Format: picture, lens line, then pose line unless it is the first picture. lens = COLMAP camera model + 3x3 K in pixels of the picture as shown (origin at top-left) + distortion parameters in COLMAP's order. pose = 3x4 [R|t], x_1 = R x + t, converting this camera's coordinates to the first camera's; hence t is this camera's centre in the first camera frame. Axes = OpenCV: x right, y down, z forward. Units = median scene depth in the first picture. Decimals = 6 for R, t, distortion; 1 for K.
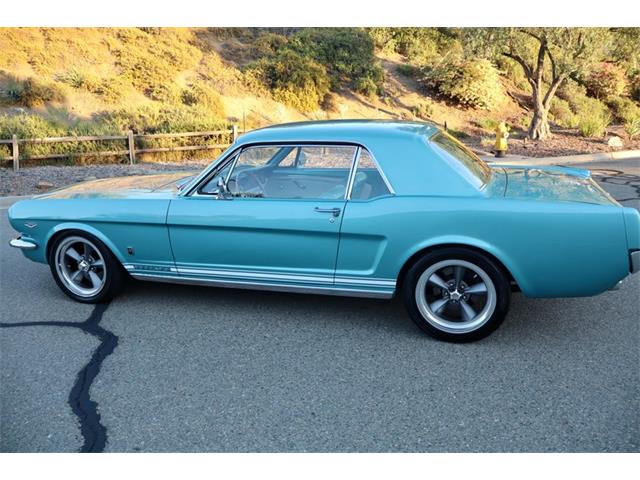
lens RADIAL K [[531.0, 0, 320.0], [0, 531.0, 240.0], [0, 0, 1]] dist [-0.008050, 0.009646]
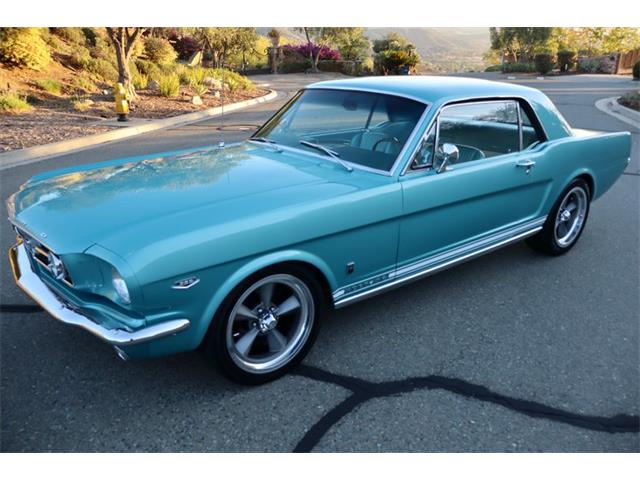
lens RADIAL K [[530.2, 0, 320.0], [0, 530.2, 240.0], [0, 0, 1]] dist [-0.010750, 0.012005]
pose [[0.550523, -0.243973, 0.798374, -0.237101], [0.189744, 0.967881, 0.164933, -0.035200], [-0.812971, 0.060687, 0.579133, 0.162532]]
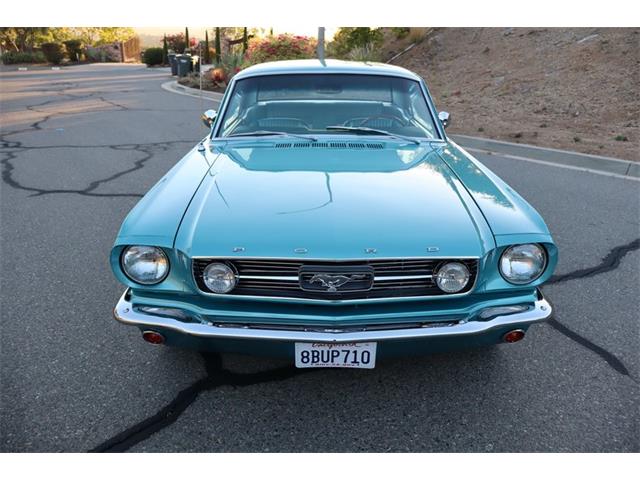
lens RADIAL K [[531.0, 0, 320.0], [0, 531.0, 240.0], [0, 0, 1]] dist [-0.008050, 0.009646]
pose [[-0.305302, -0.297738, 0.904512, -0.265189], [0.245459, 0.893159, 0.376851, -0.081995], [-0.920076, 0.337074, -0.199601, 0.357872]]
